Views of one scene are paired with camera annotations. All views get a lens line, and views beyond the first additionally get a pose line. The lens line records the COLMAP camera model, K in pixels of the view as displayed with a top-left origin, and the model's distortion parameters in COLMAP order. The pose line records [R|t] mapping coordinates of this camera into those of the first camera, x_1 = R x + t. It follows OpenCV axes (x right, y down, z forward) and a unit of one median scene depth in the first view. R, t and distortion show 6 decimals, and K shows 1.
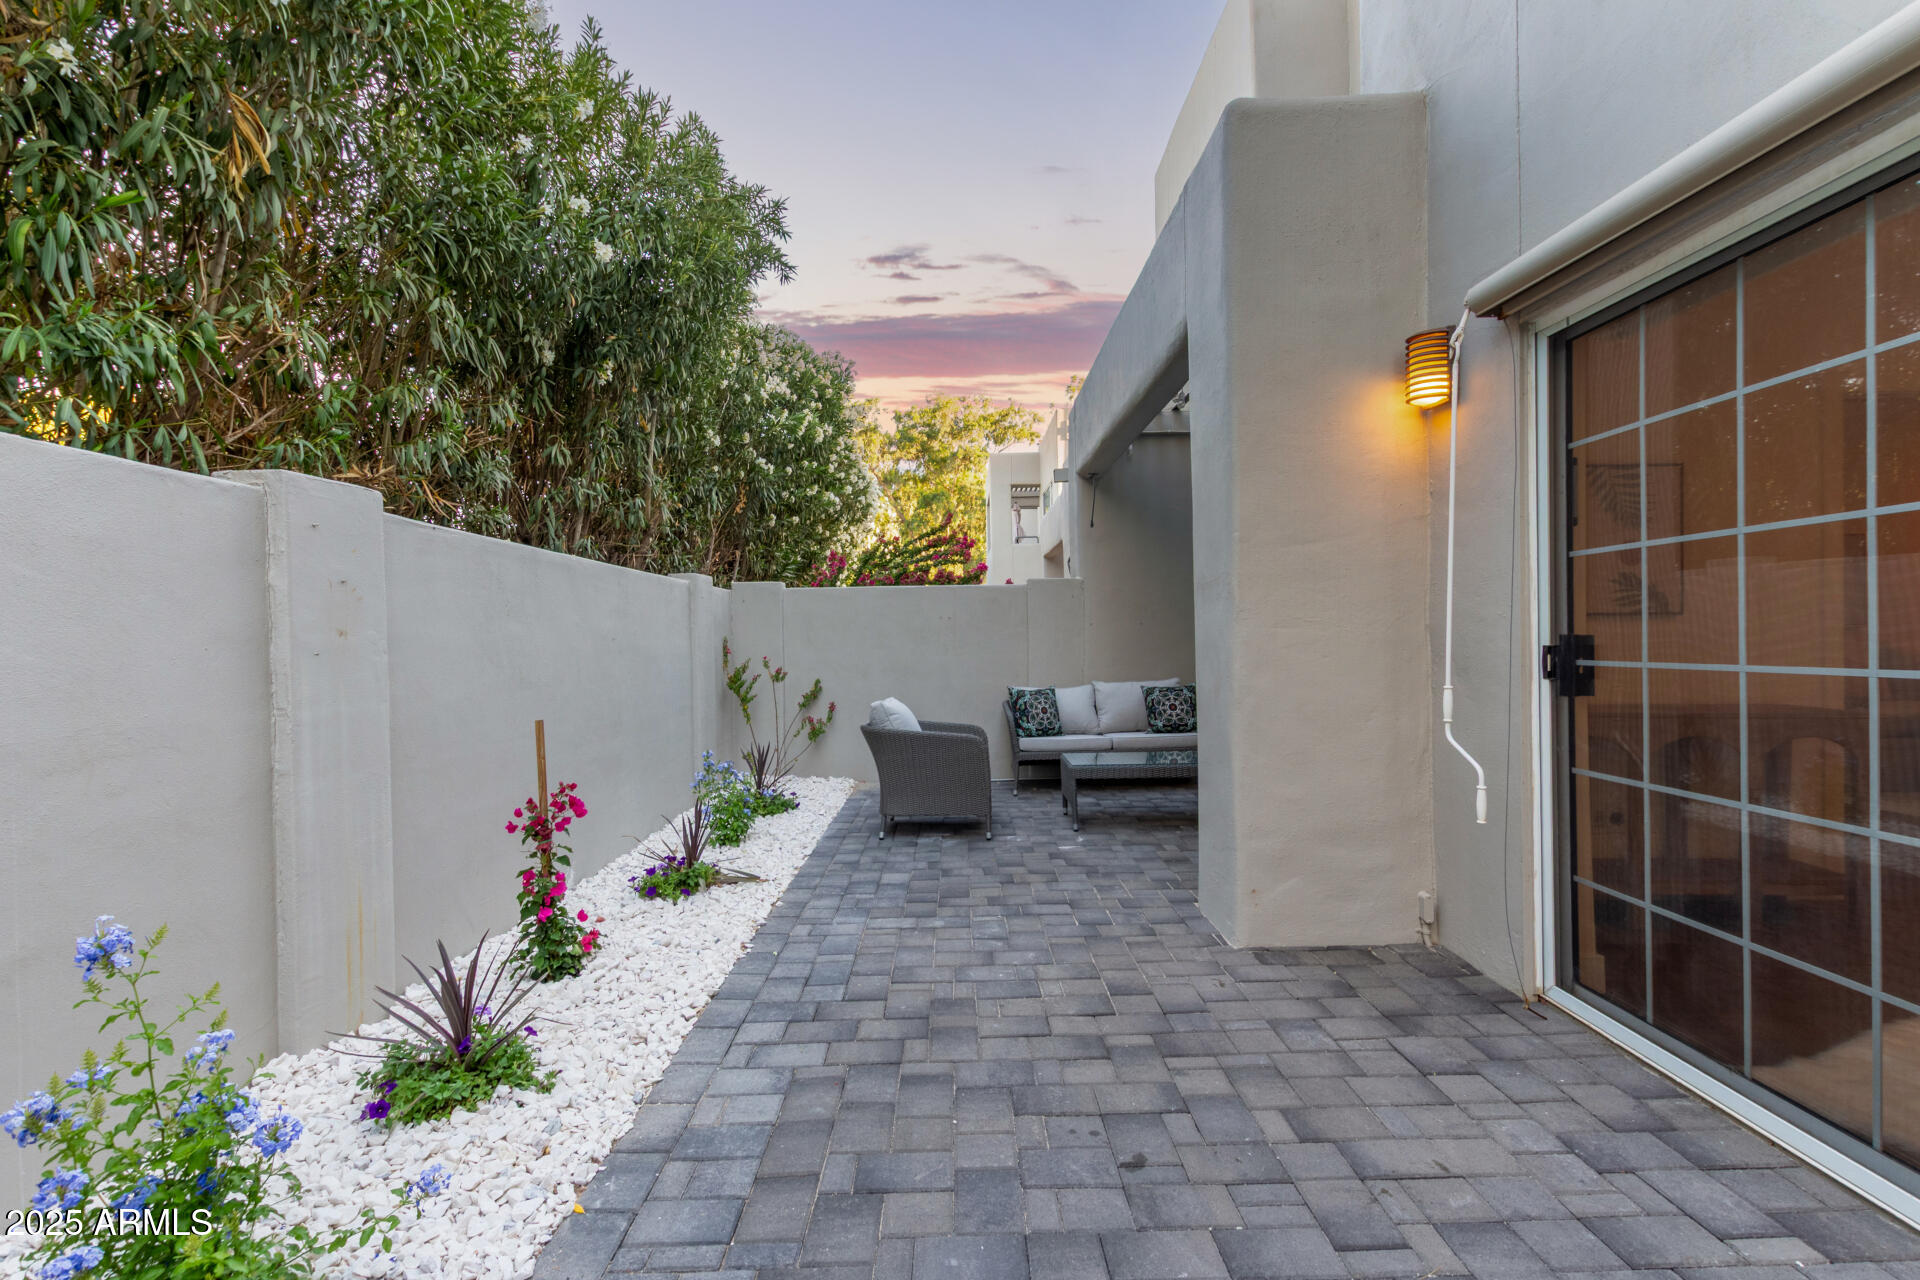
lens RADIAL K [[882.1, 0, 968.4], [0, 882.1, 656.8], [0, 0, 1]] dist [0.003280, -0.000349]
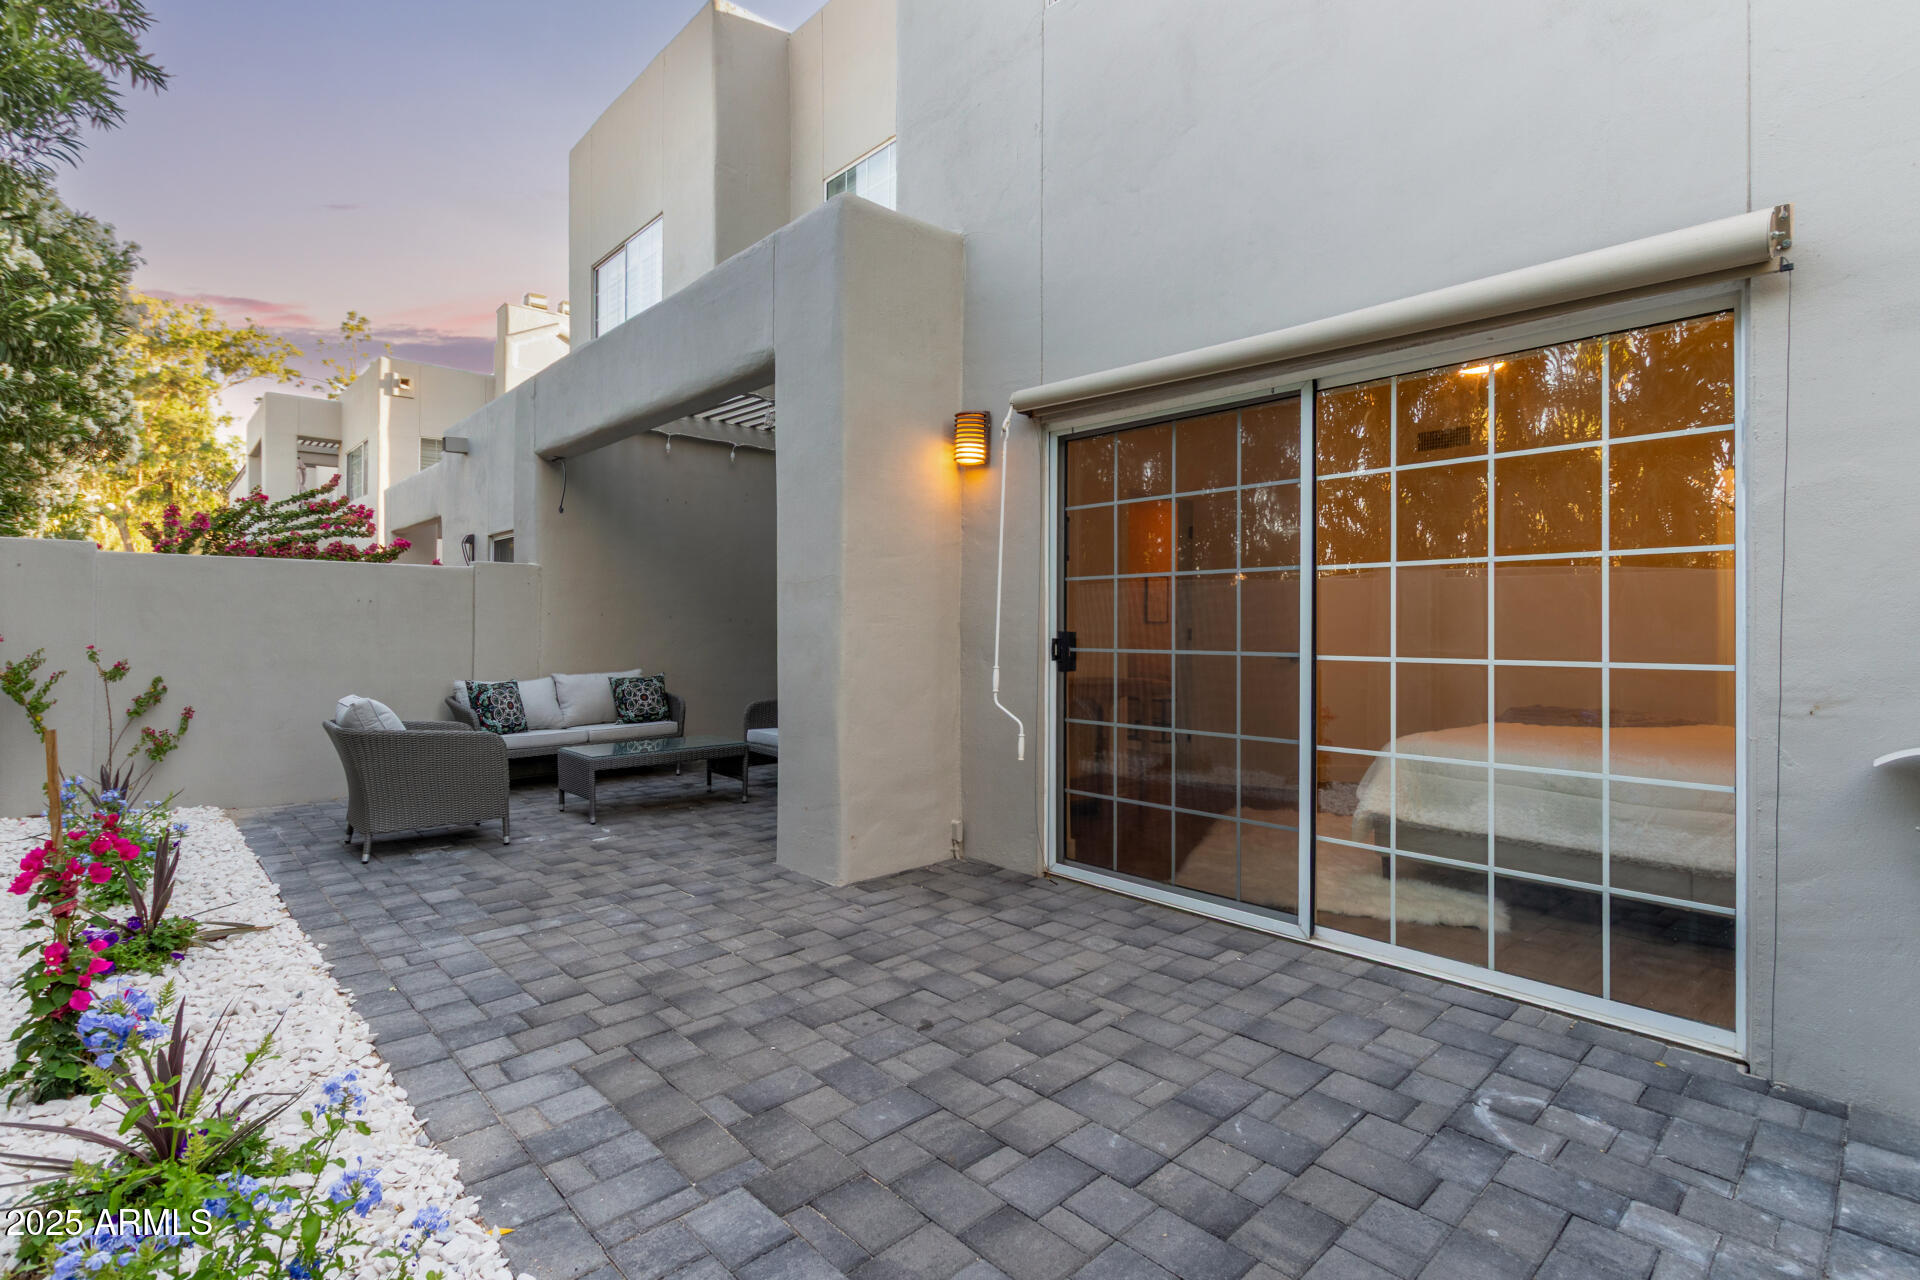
lens RADIAL K [[887.6, 0, 960.0], [0, 887.6, 640.0], [0, 0, 1]] dist [0.005523, -0.000799]
pose [[0.736111, 0.009897, 0.676788, -0.423901], [-0.001029, 0.999908, -0.013503, 0.008976], [-0.676860, 0.009244, 0.736054, -0.011649]]
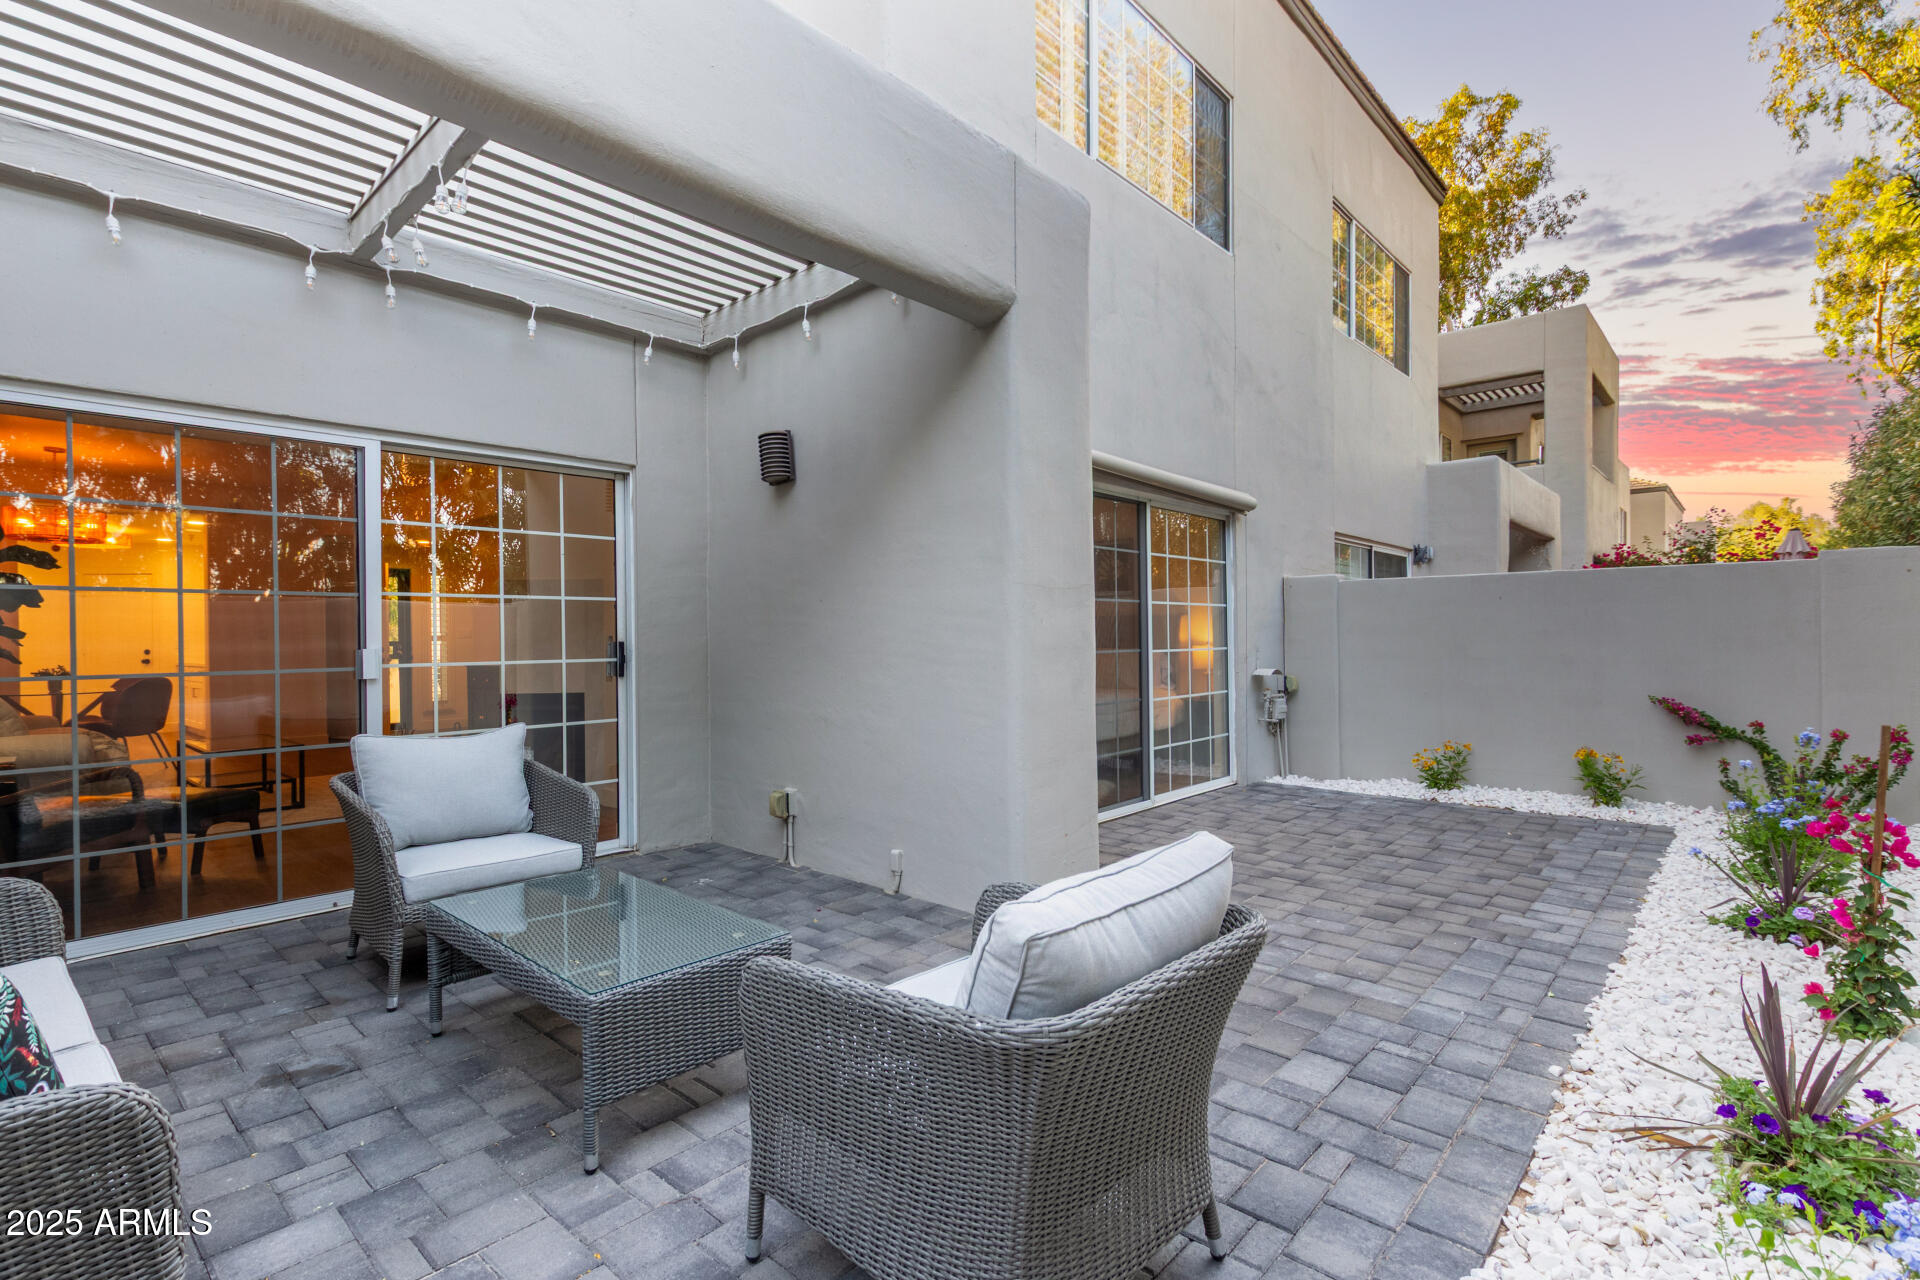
lens RADIAL K [[887.6, 0, 960.0], [0, 887.6, 640.0], [0, 0, 1]] dist [0.005523, -0.000799]
pose [[-0.730174, 0.020316, 0.682959, -0.418121], [0.032744, 0.999450, 0.005277, -0.032544], [-0.682476, 0.026216, -0.730438, 2.122262]]
